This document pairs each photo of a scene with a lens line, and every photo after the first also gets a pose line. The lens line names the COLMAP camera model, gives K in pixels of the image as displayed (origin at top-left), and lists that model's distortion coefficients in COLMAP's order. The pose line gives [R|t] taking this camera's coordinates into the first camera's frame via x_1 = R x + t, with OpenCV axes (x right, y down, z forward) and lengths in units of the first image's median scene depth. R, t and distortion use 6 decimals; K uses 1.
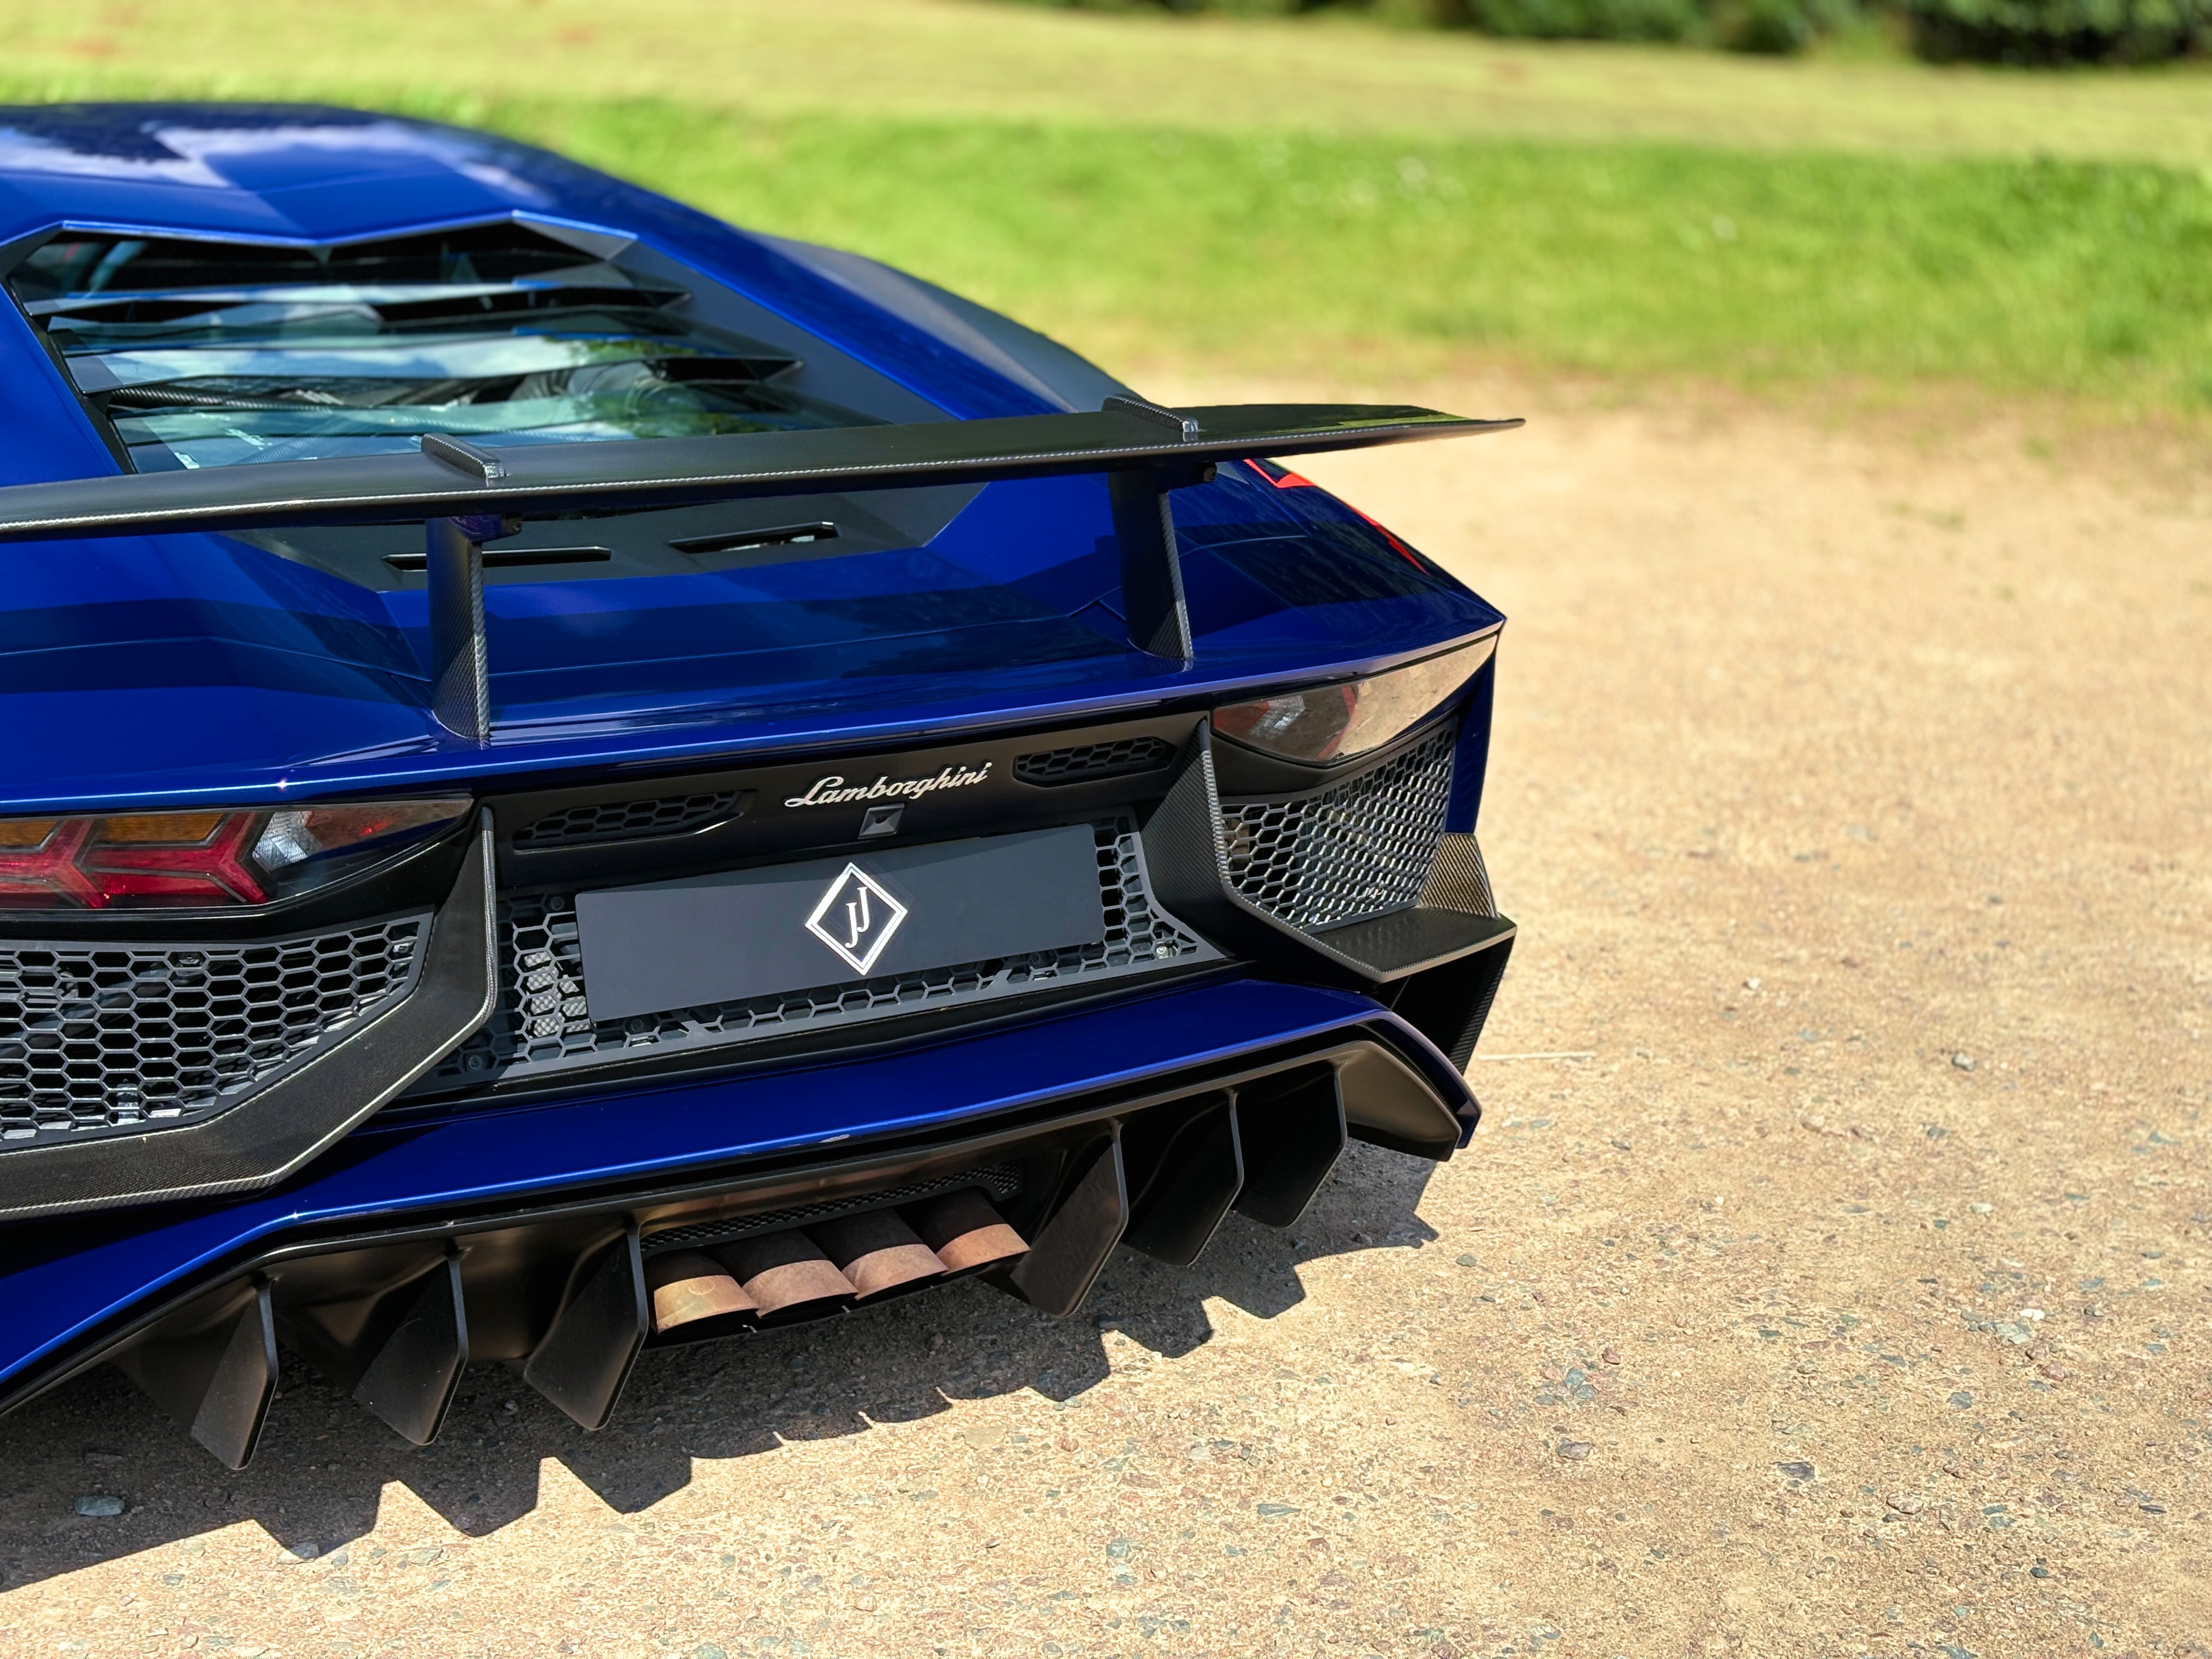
lens RADIAL K [[3350.4, 0, 1106.0], [0, 3350.4, 829.5], [0, 0, 1]] dist [0.146682, -0.080847]
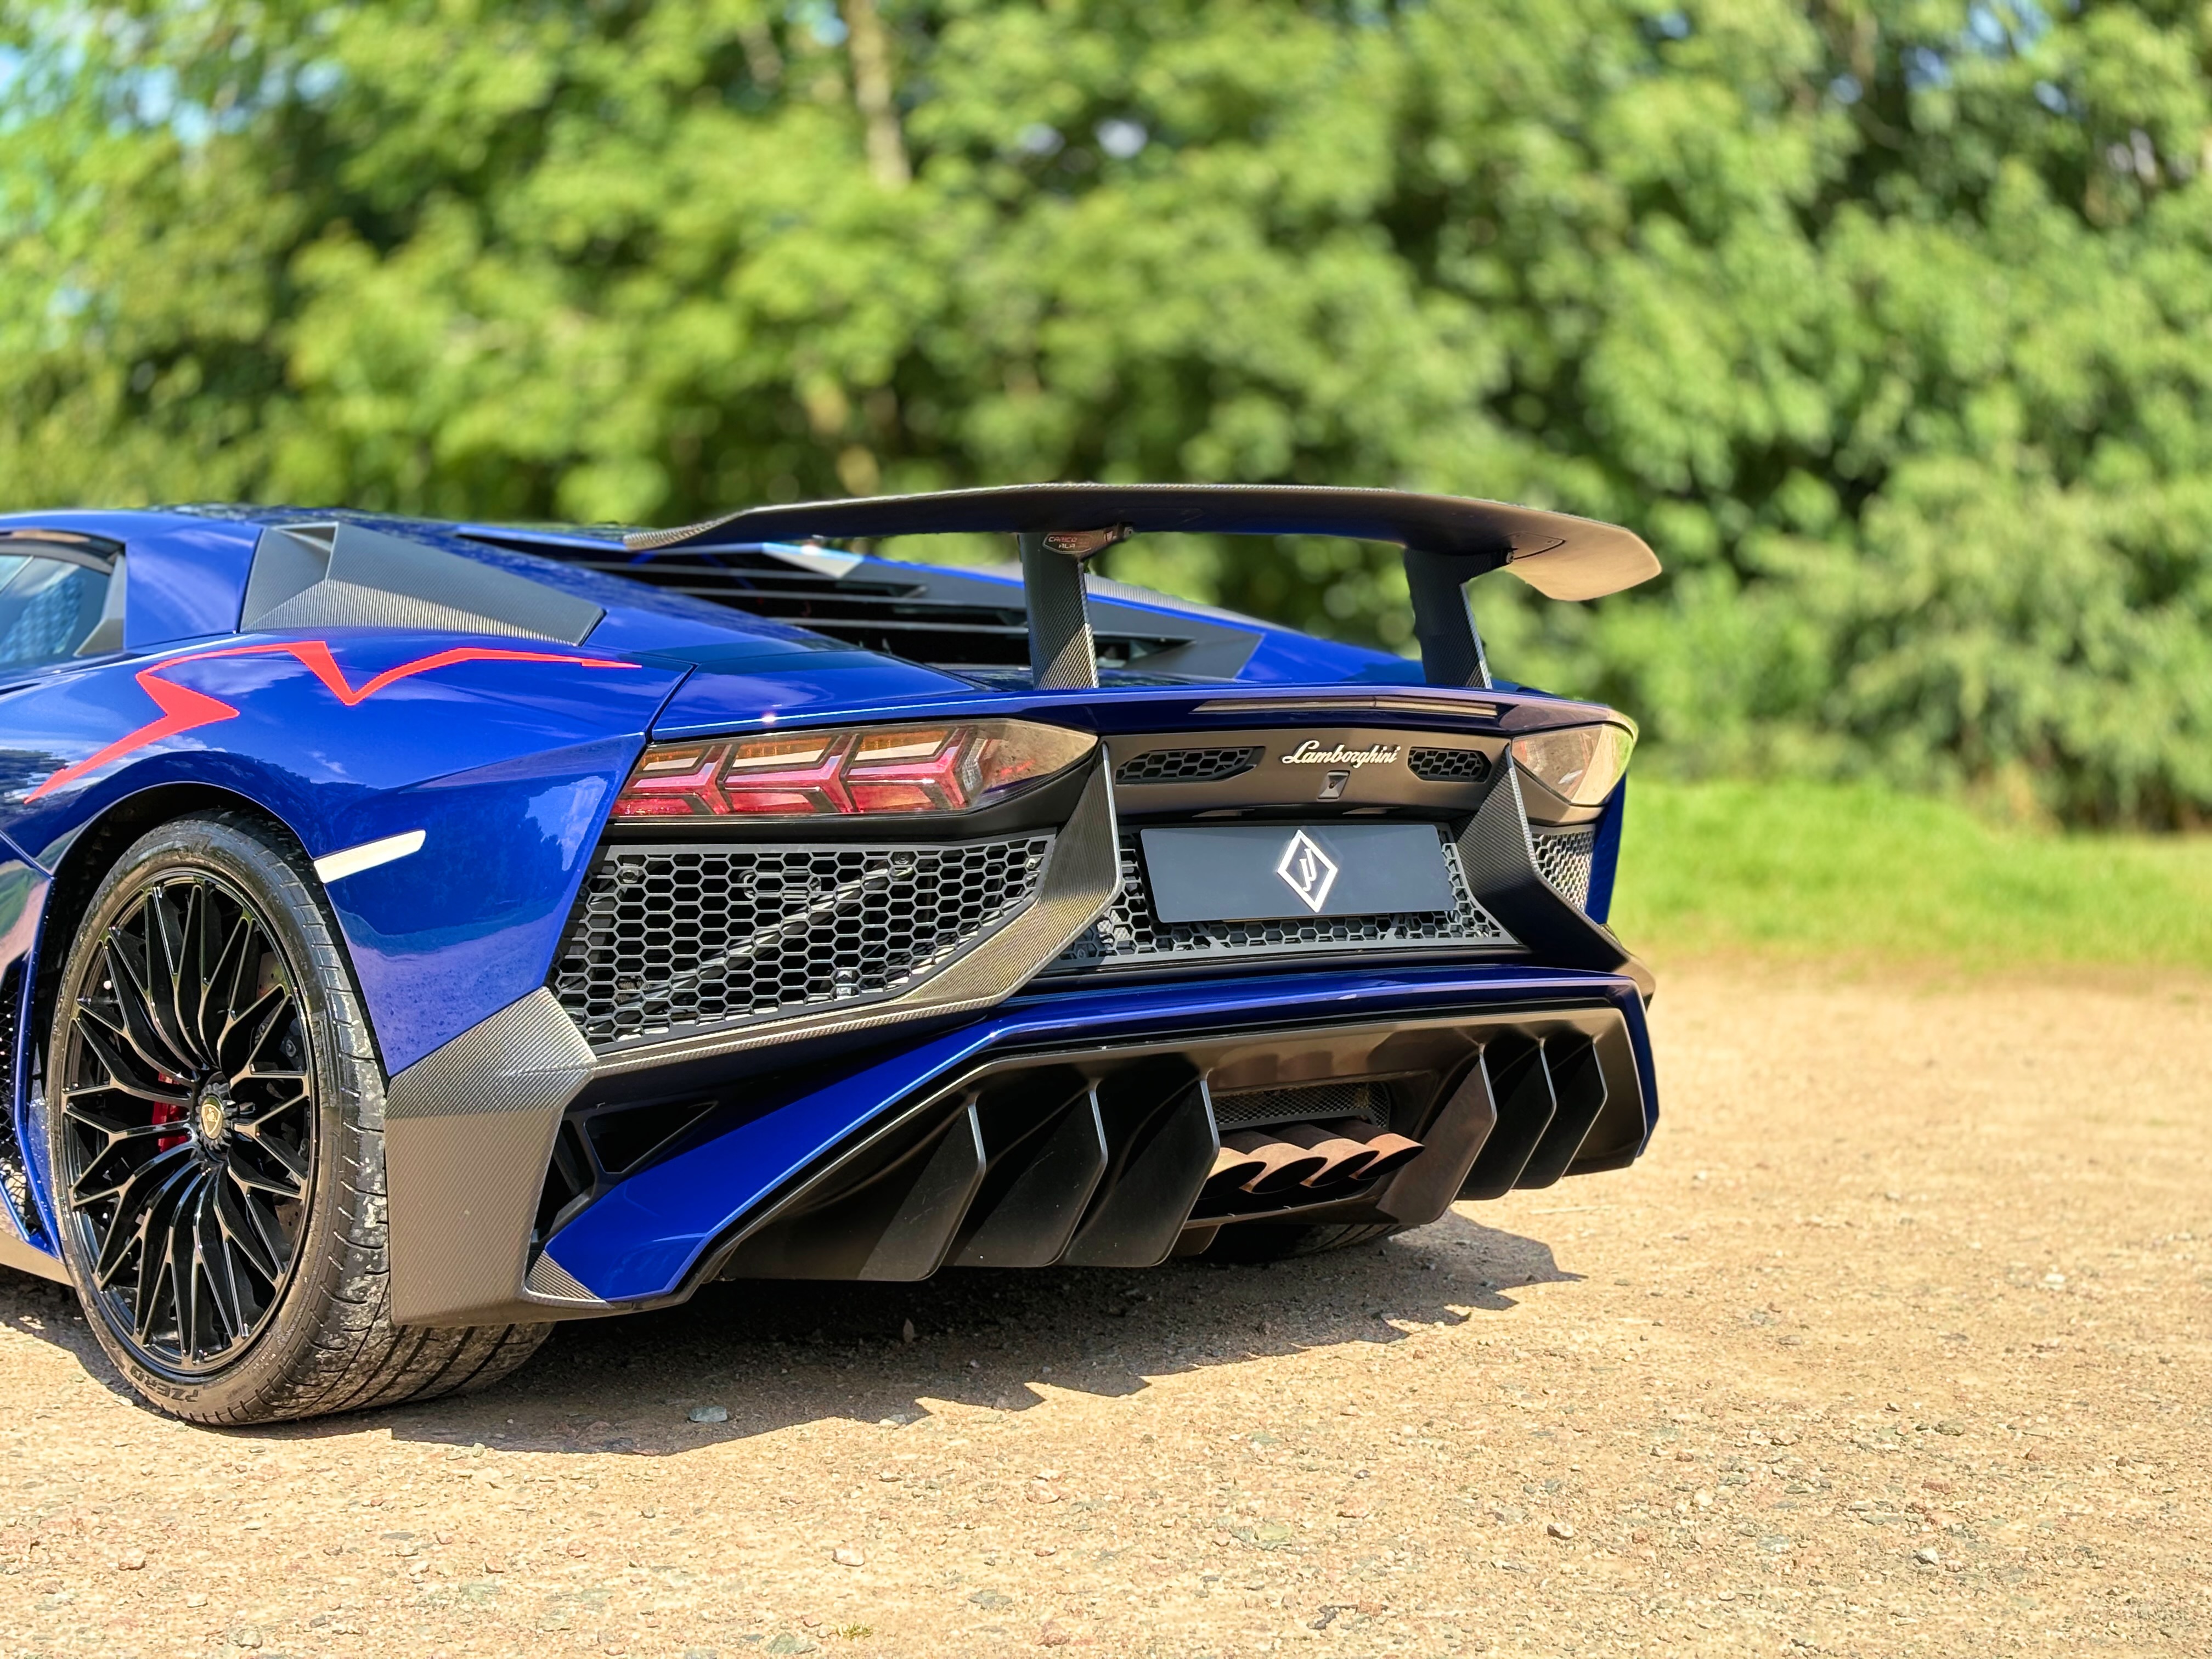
lens RADIAL K [[3350.4, 0, 1106.0], [0, 3350.4, 829.5], [0, 0, 1]] dist [0.146682, -0.080847]
pose [[0.978889, -0.043308, 0.199753, -0.429659], [0.095076, 0.961607, -0.257436, 0.356041], [-0.180935, 0.270993, 0.945423, -0.268865]]
